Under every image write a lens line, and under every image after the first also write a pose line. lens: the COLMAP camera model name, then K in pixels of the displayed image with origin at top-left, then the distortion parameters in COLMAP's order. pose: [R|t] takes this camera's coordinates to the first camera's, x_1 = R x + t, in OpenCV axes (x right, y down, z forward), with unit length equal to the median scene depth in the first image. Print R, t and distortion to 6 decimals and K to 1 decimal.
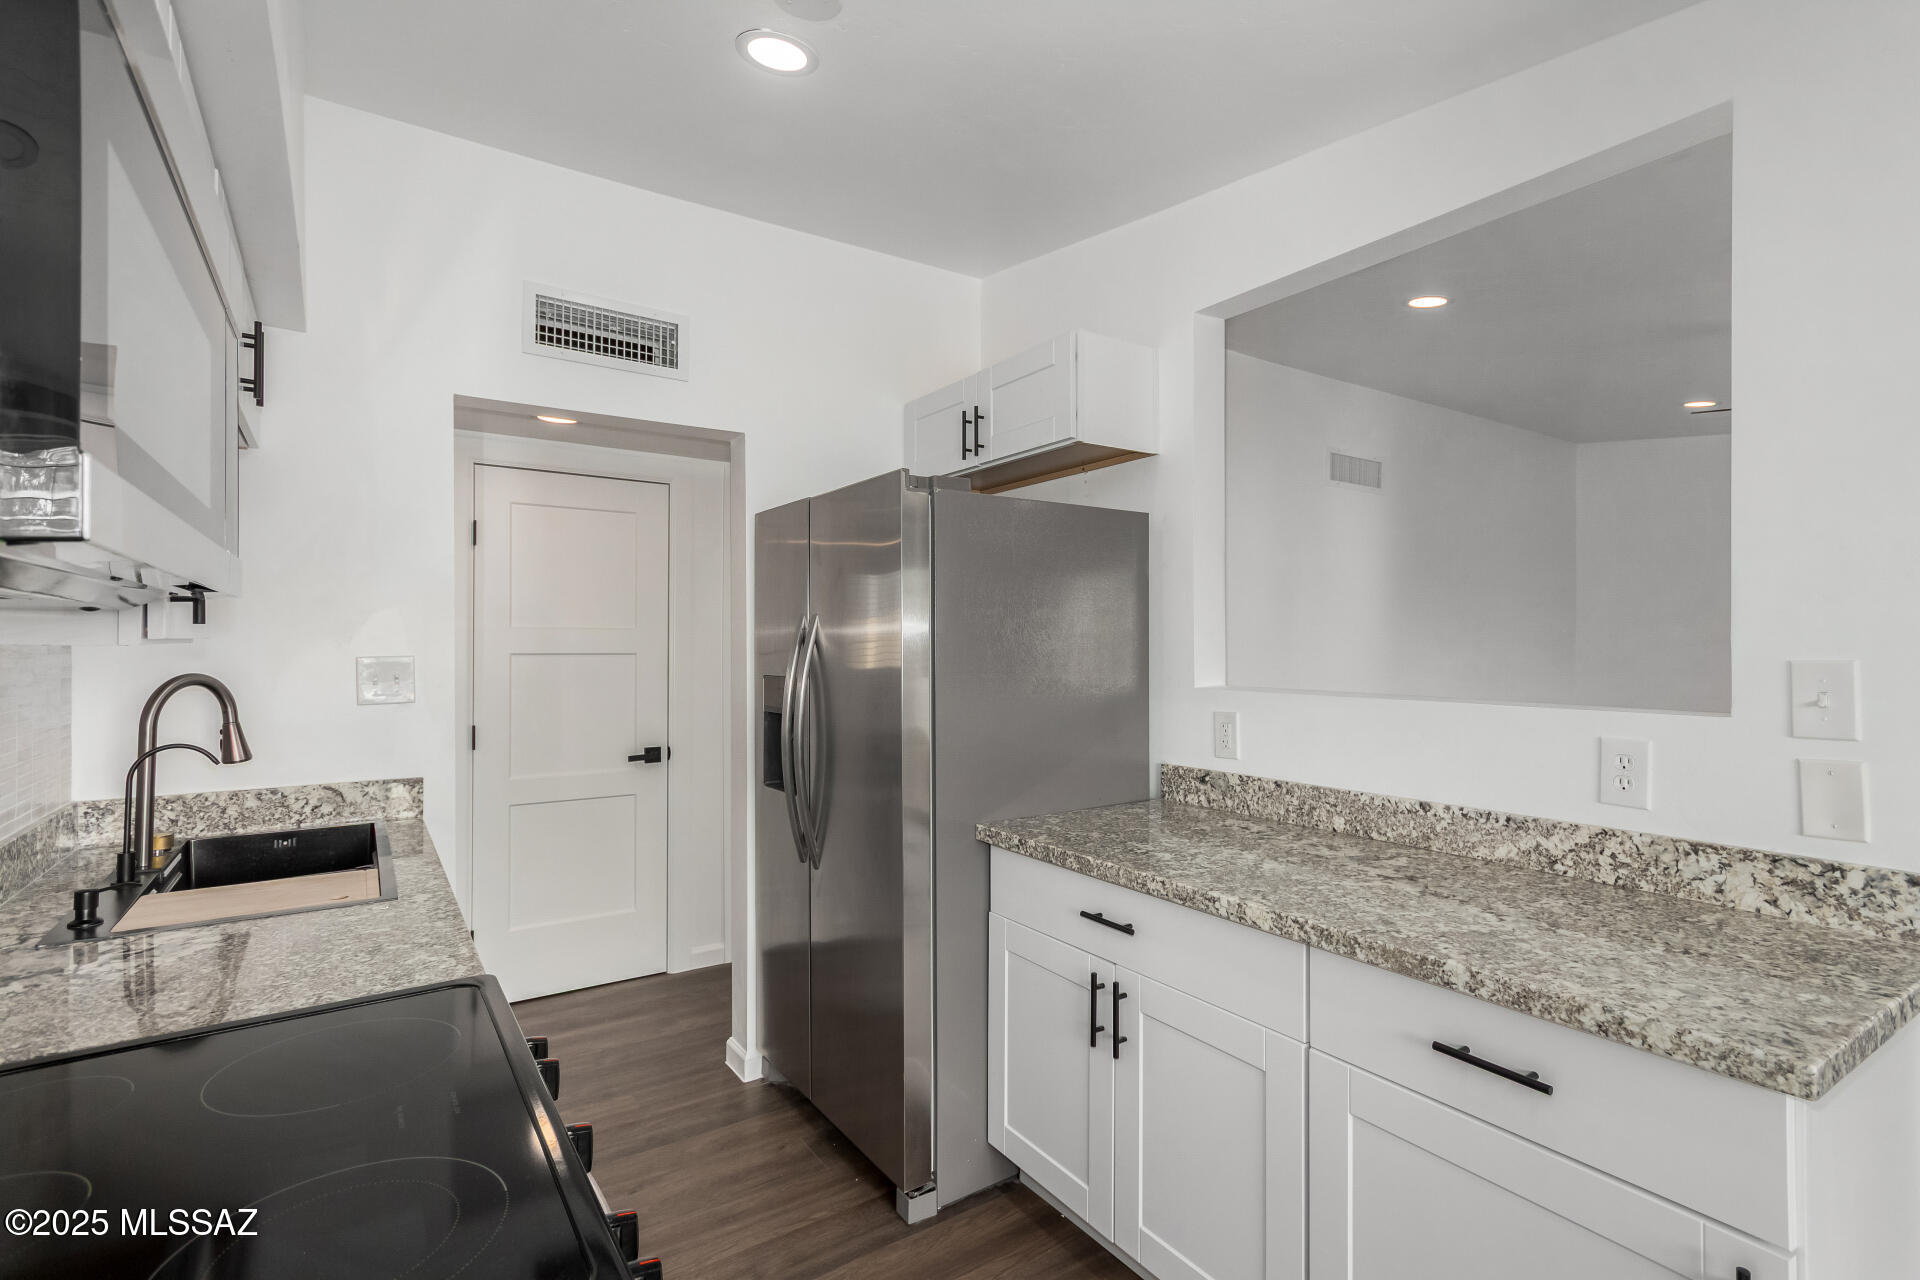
lens RADIAL K [[914.2, 0, 1009.8], [0, 914.2, 657.6], [0, 0, 1]] dist [0.002618, 0.003949]
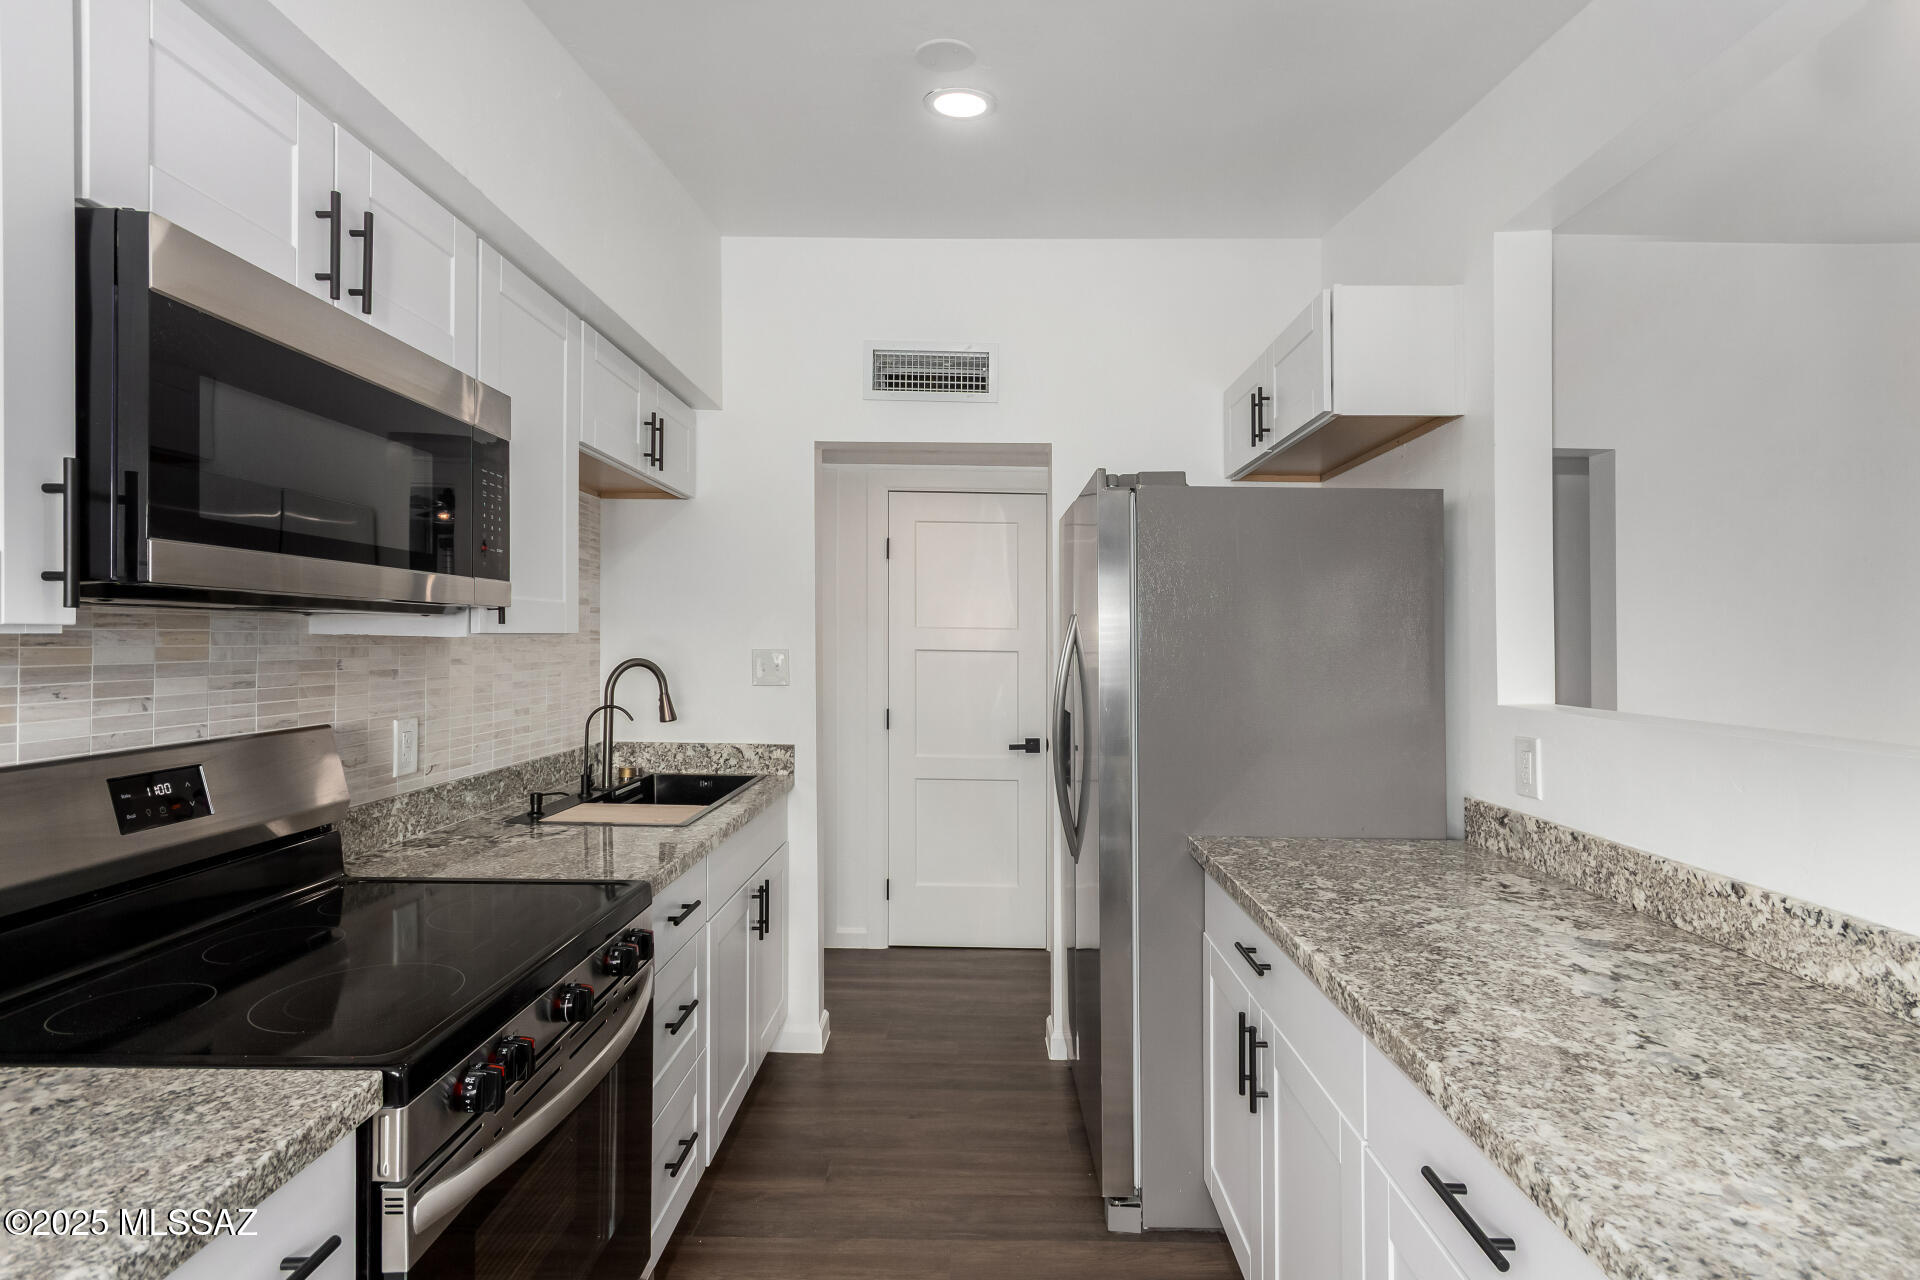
lens RADIAL K [[955.3, 0, 975.4], [0, 955.3, 657.8], [0, 0, 1]] dist [0.004684, 0.002772]
pose [[0.810322, 0.020404, -0.585630, 0.377070], [-0.021616, 0.999754, 0.004924, -0.002499], [0.585587, 0.008669, 0.810563, 0.072743]]
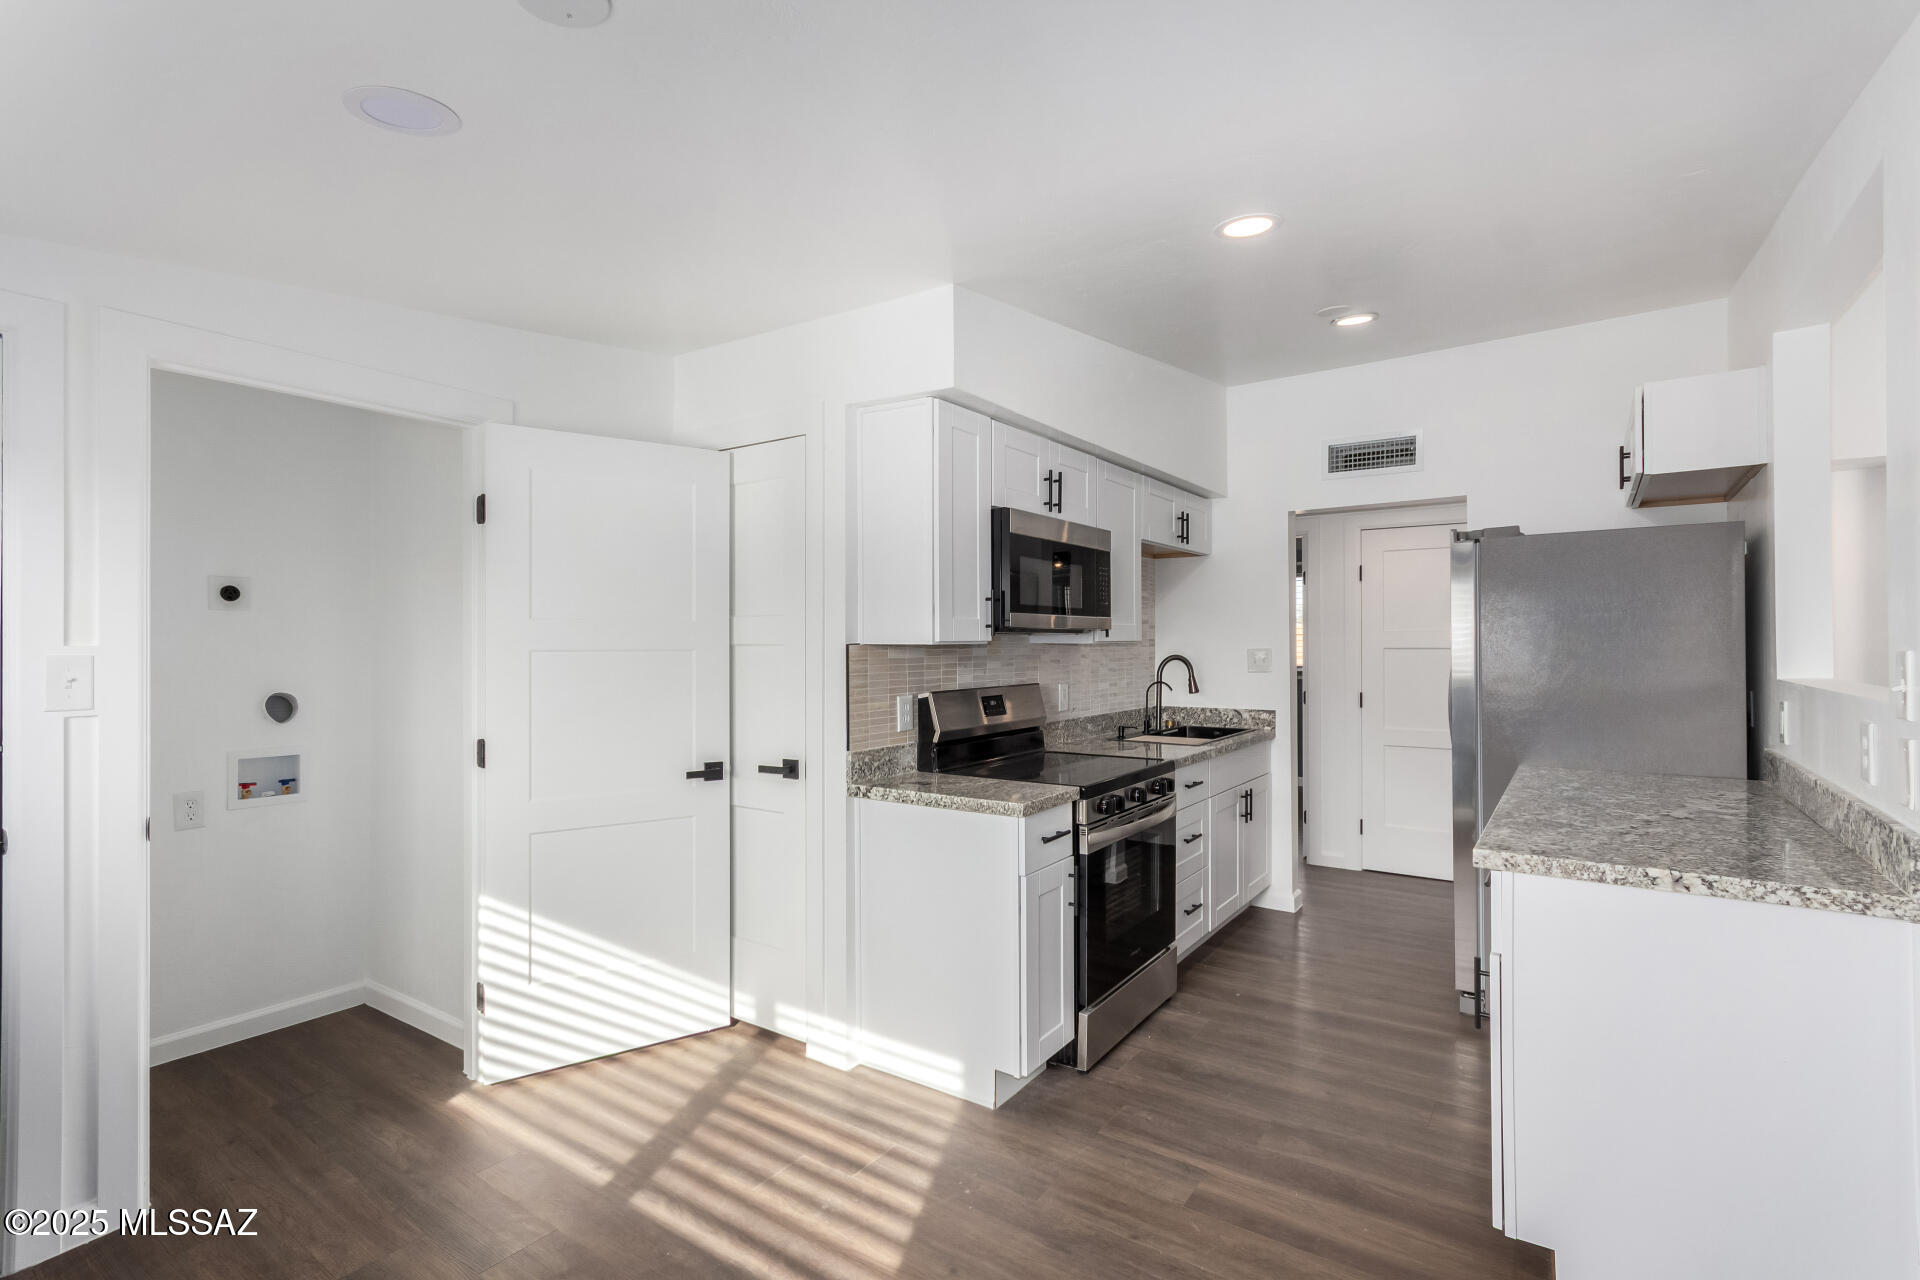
lens RADIAL K [[914.2, 0, 951.8], [0, 914.2, 669.2], [0, 0, 1]] dist [0.002618, 0.003949]
pose [[0.335665, 0.022786, -0.941706, 1.067594], [-0.008531, 0.999740, 0.021150, 0.008015], [0.941943, 0.000935, 0.335772, -0.342147]]
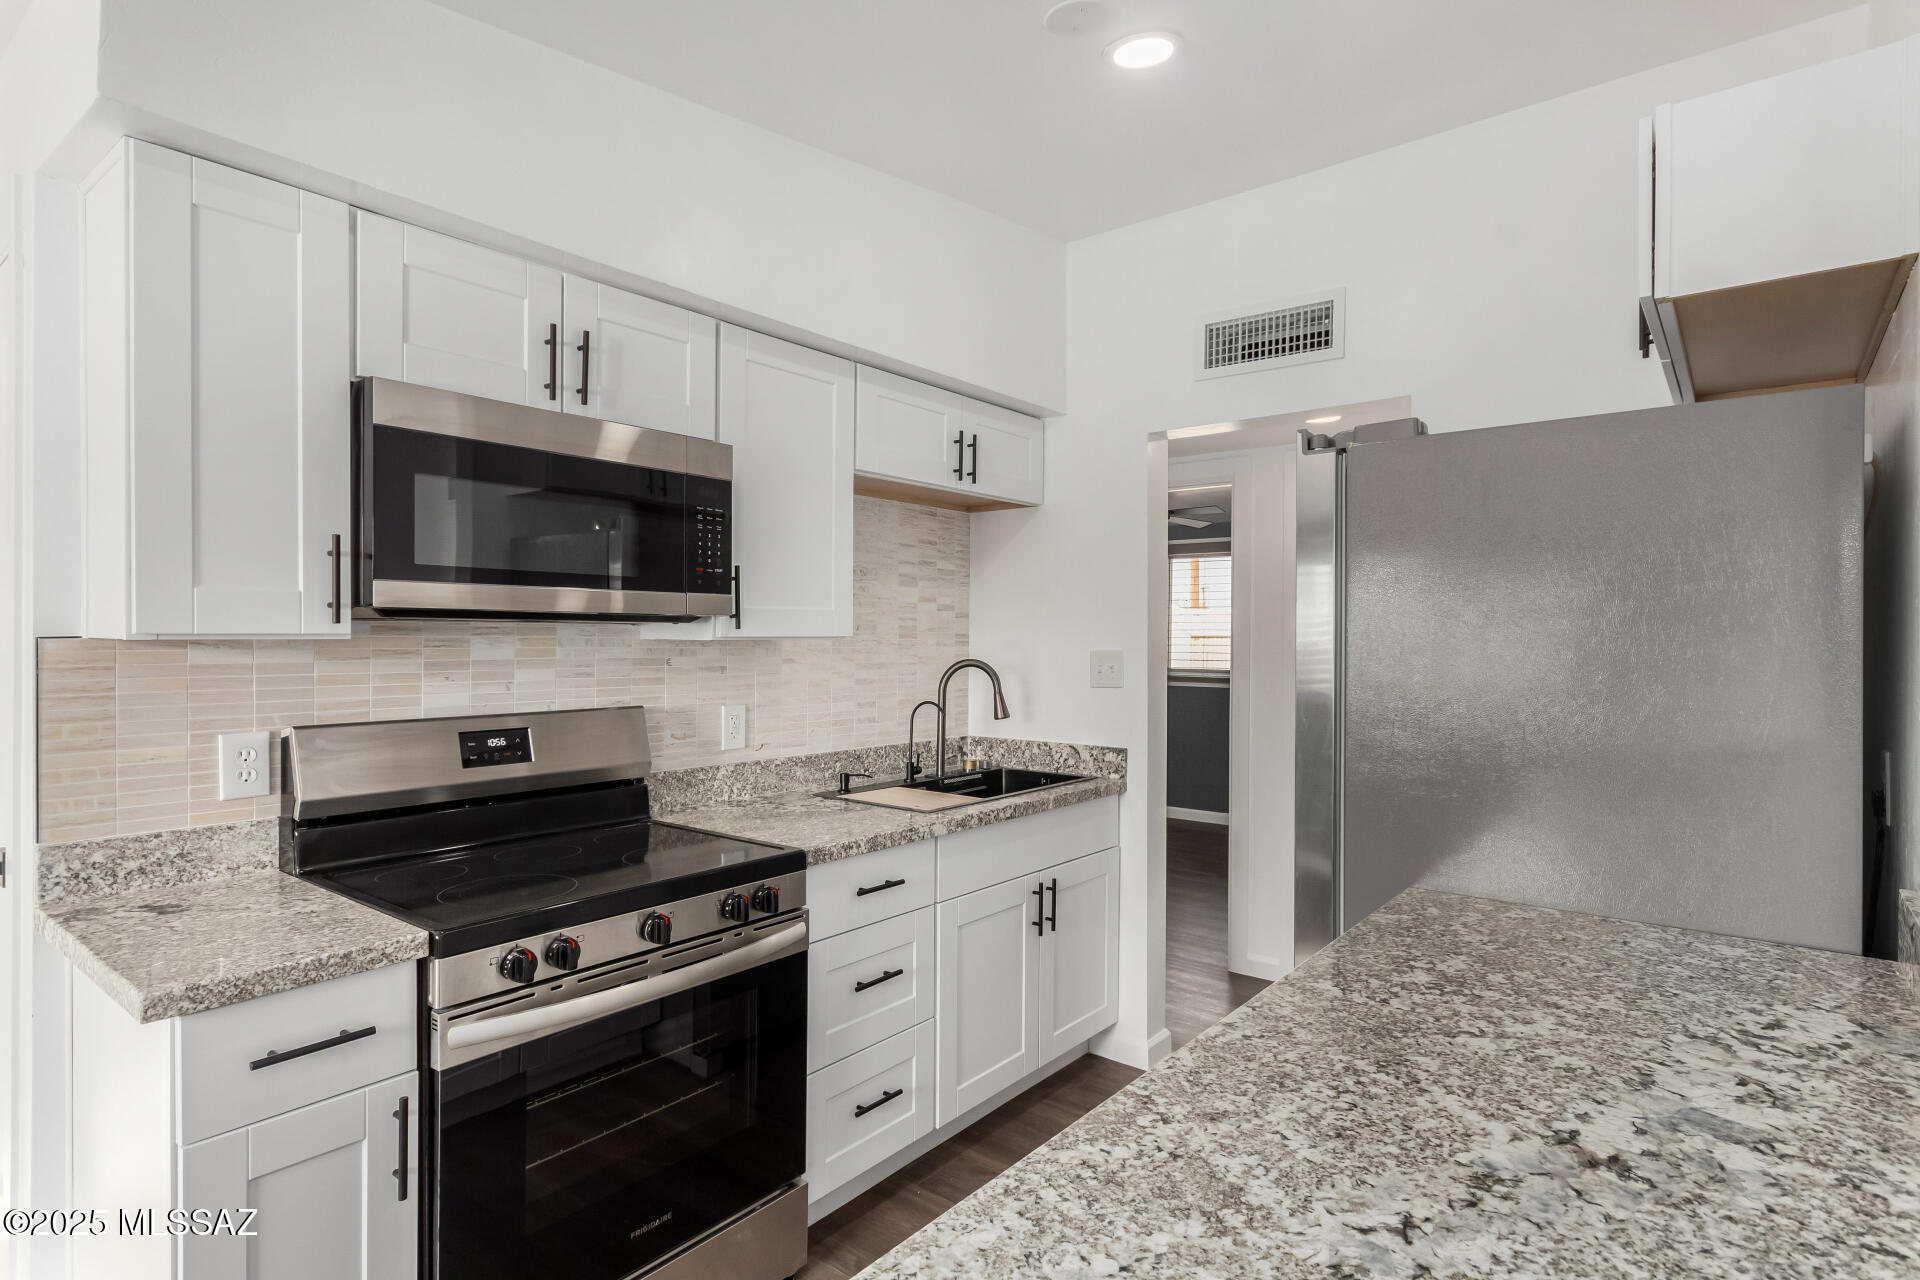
lens RADIAL K [[1002.8, 0, 959.0], [0, 1002.8, 669.3], [0, 0, 1]] dist [-0.001032, 0.001076]
pose [[0.271741, 0.029737, -0.961911, 0.665891], [-0.019049, 0.999493, 0.025517, -0.007966], [0.962182, 0.011389, 0.272170, 0.450378]]
